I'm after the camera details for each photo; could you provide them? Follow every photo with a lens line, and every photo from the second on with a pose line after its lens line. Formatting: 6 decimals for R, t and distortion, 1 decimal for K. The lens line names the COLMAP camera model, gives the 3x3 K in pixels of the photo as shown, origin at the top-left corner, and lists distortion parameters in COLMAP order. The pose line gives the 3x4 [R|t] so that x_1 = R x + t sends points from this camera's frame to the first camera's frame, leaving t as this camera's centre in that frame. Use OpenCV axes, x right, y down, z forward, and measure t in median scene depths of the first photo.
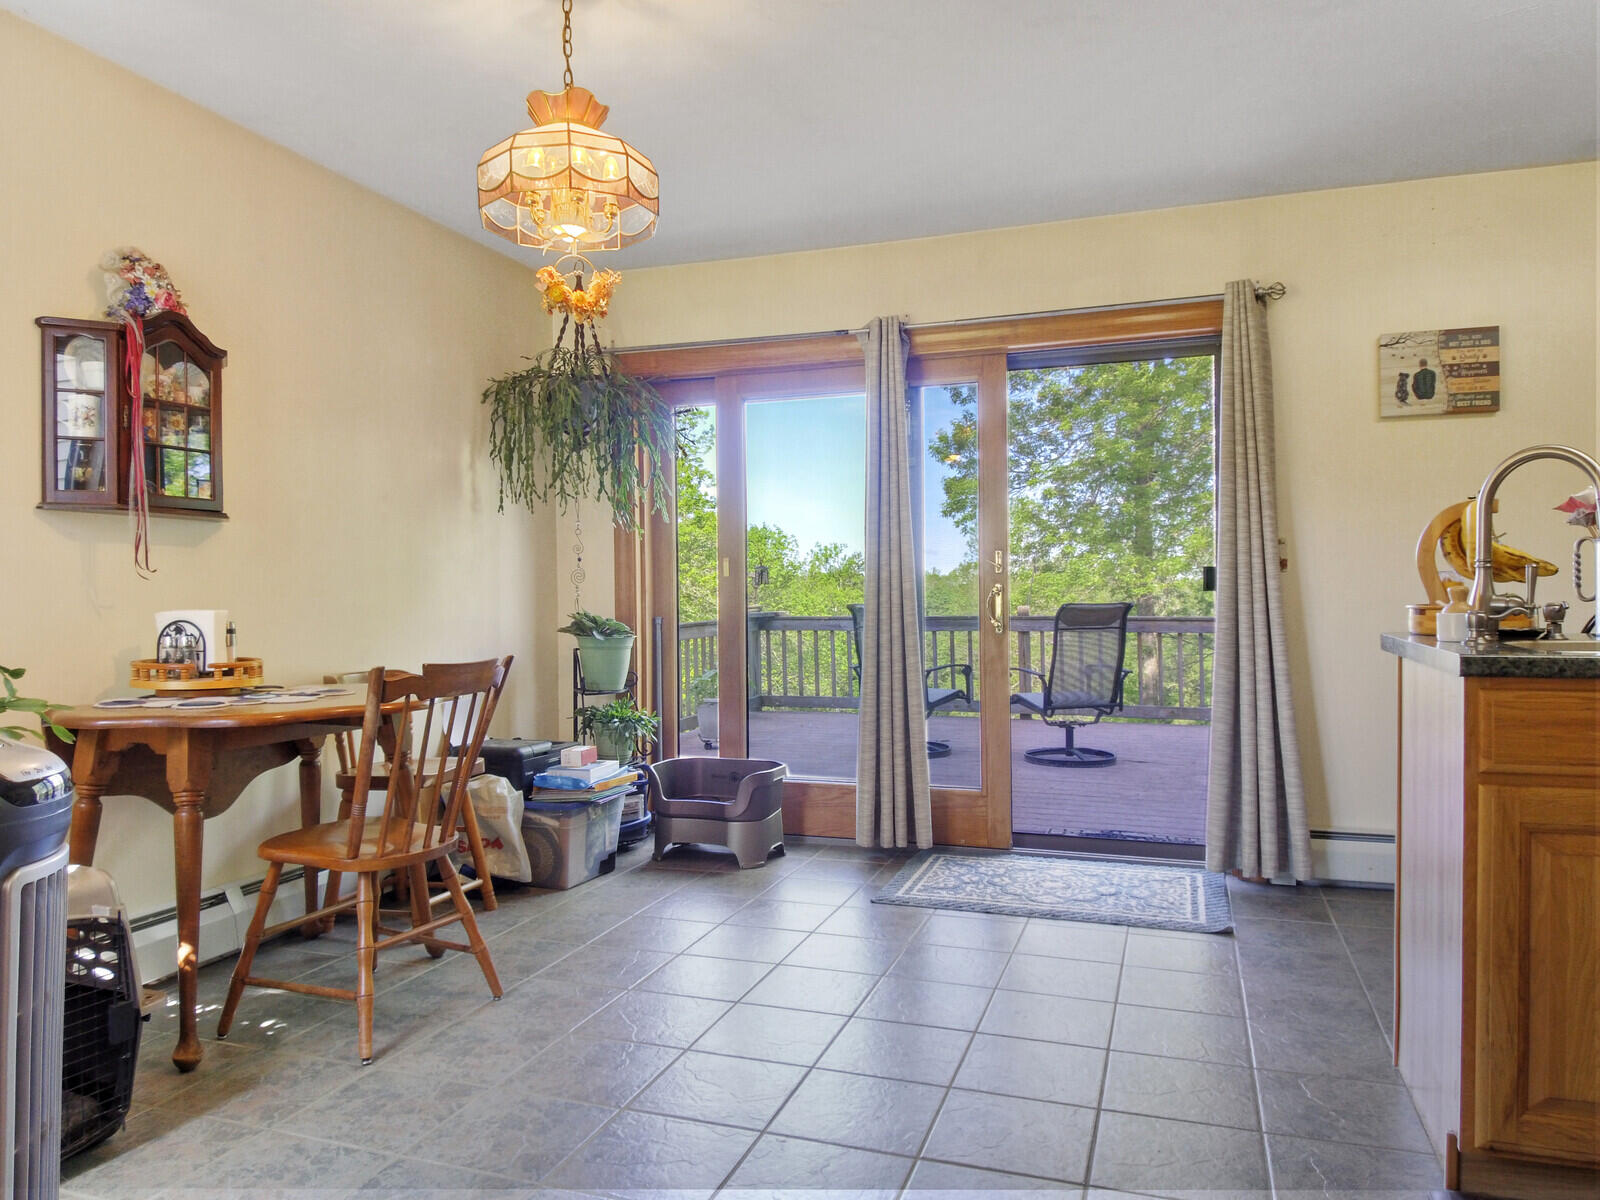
lens RADIAL K [[1114.4, 0, 794.1], [0, 1114.4, 600.8], [0, 0, 1]] dist [0.026977, -0.043536]
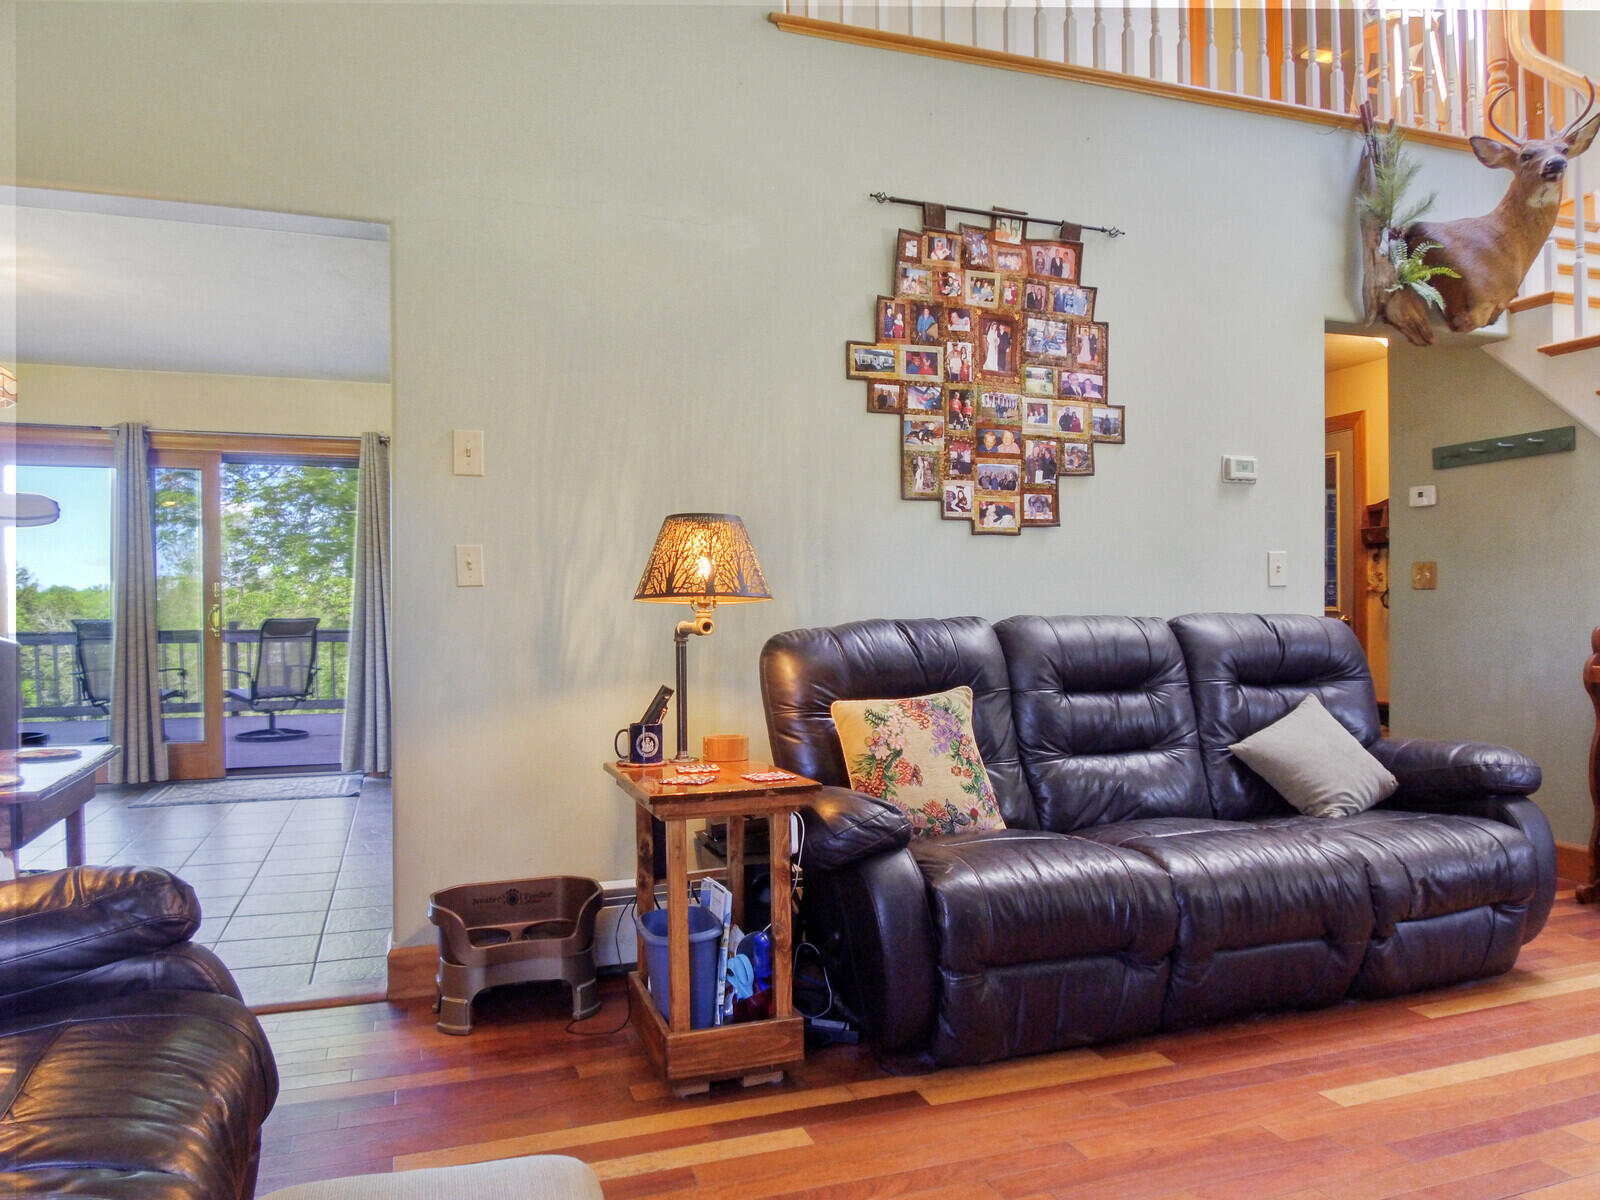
lens RADIAL K [[1114.4, 0, 771.7], [0, 1114.4, 624.5], [0, 0, 1]] dist [0.026977, -0.043536]
pose [[0.794138, -0.002902, 0.607730, -0.143155], [-0.000189, 0.999987, 0.005023, 0.004868], [-0.607737, -0.004104, 0.794128, -0.675073]]
